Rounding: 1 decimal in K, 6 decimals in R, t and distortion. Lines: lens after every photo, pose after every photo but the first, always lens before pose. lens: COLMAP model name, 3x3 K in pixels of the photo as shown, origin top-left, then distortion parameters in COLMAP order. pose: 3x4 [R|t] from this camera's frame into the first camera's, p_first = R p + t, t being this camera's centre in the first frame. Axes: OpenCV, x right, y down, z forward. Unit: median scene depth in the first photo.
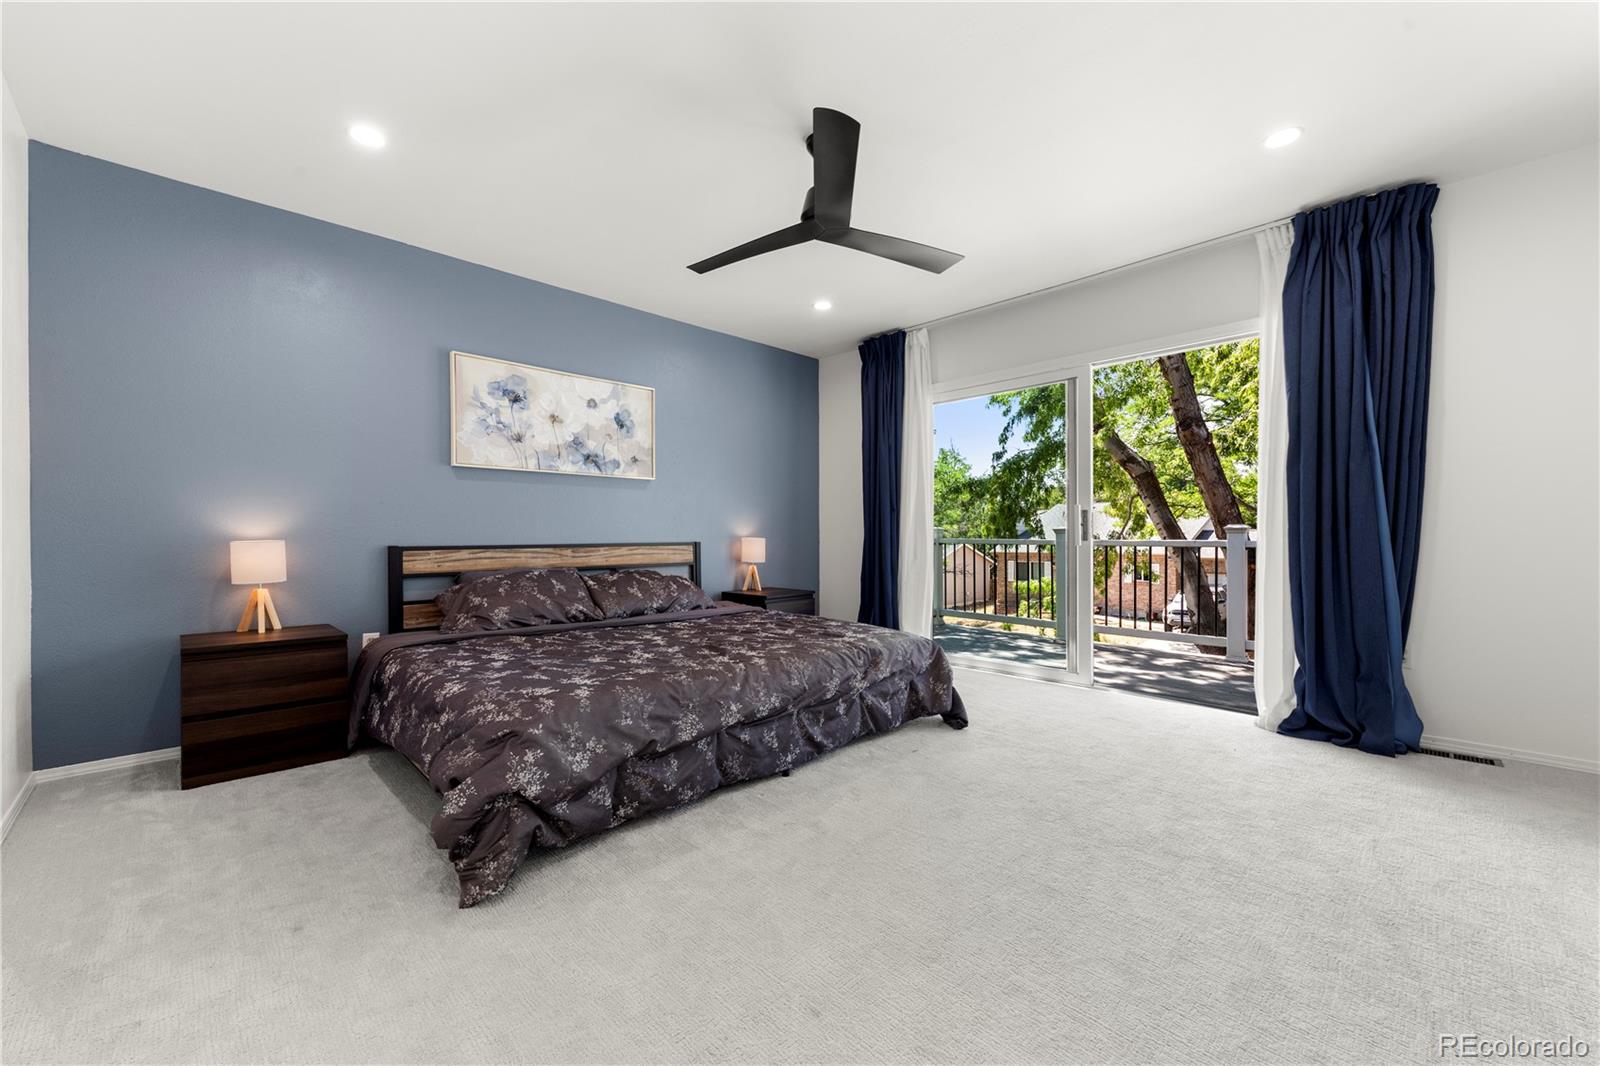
lens RADIAL K [[613.2, 0, 811.2], [0, 613.2, 531.7], [0, 0, 1]] dist [-0.000674, -0.000346]
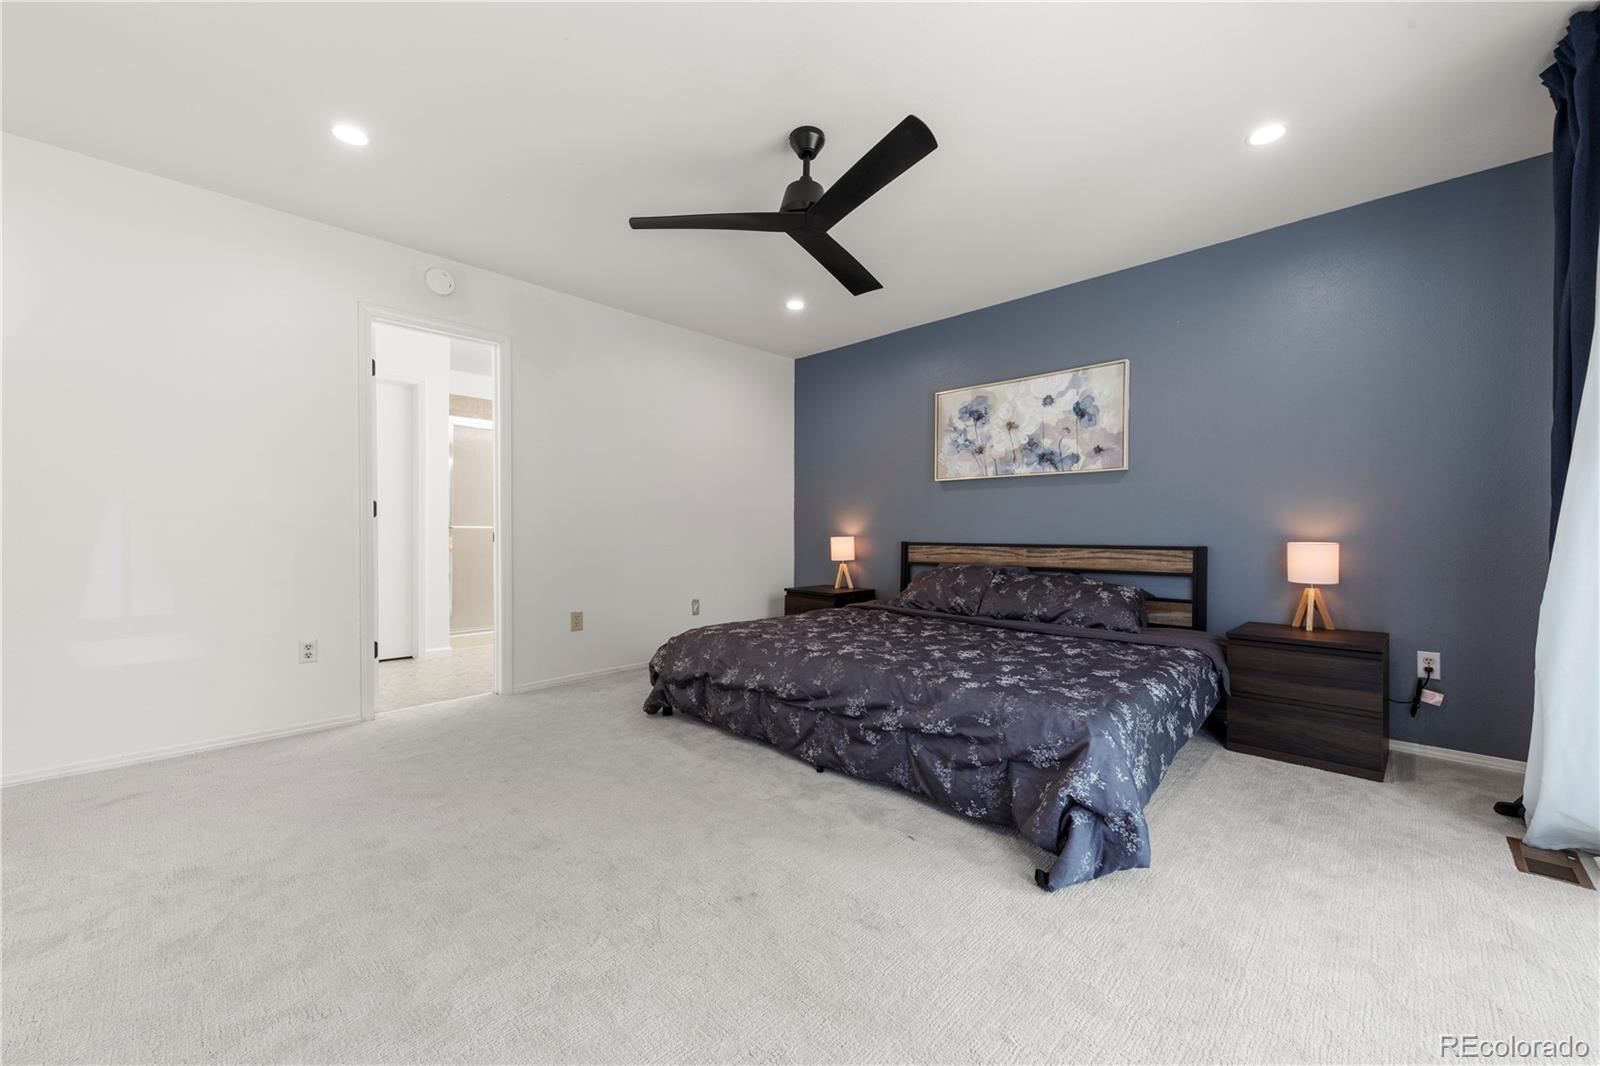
lens RADIAL K [[613.2, 0, 811.2], [0, 613.2, 531.7], [0, 0, 1]] dist [-0.000674, -0.000346]
pose [[0.033378, -0.001654, -0.999441, 0.642116], [-0.002700, 0.999995, -0.001745, 0.002350], [0.999439, 0.002757, 0.033373, 0.629726]]
